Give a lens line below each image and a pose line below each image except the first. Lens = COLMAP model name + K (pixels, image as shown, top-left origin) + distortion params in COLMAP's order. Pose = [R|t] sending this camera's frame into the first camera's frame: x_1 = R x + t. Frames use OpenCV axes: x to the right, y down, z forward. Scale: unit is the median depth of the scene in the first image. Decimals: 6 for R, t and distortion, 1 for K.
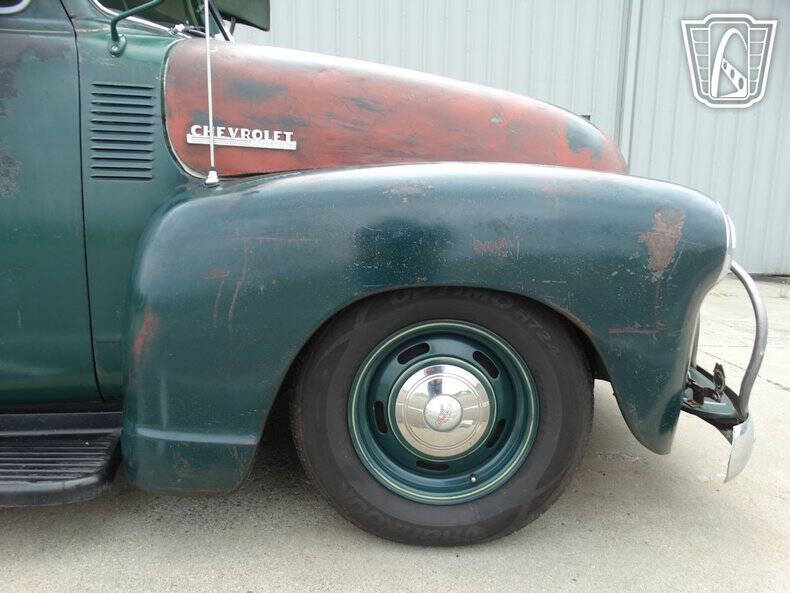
lens RADIAL K [[570.3, 0, 408.9], [0, 570.3, 299.0], [0, 0, 1]] dist [-0.002864, -0.000407]
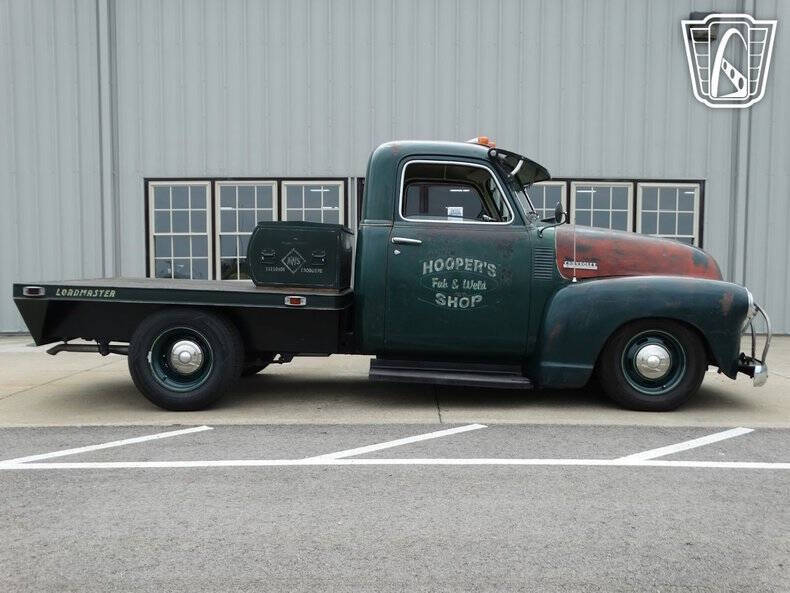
lens RADIAL K [[913.5, 0, 395.0], [0, 913.5, 296.5], [0, 0, 1]] dist [-0.073537, -0.003485]
pose [[0.999926, 0.006747, -0.010120, -1.174399], [-0.007988, 0.991722, -0.128155, 0.461439], [0.009171, 0.128227, 0.991702, -3.503705]]
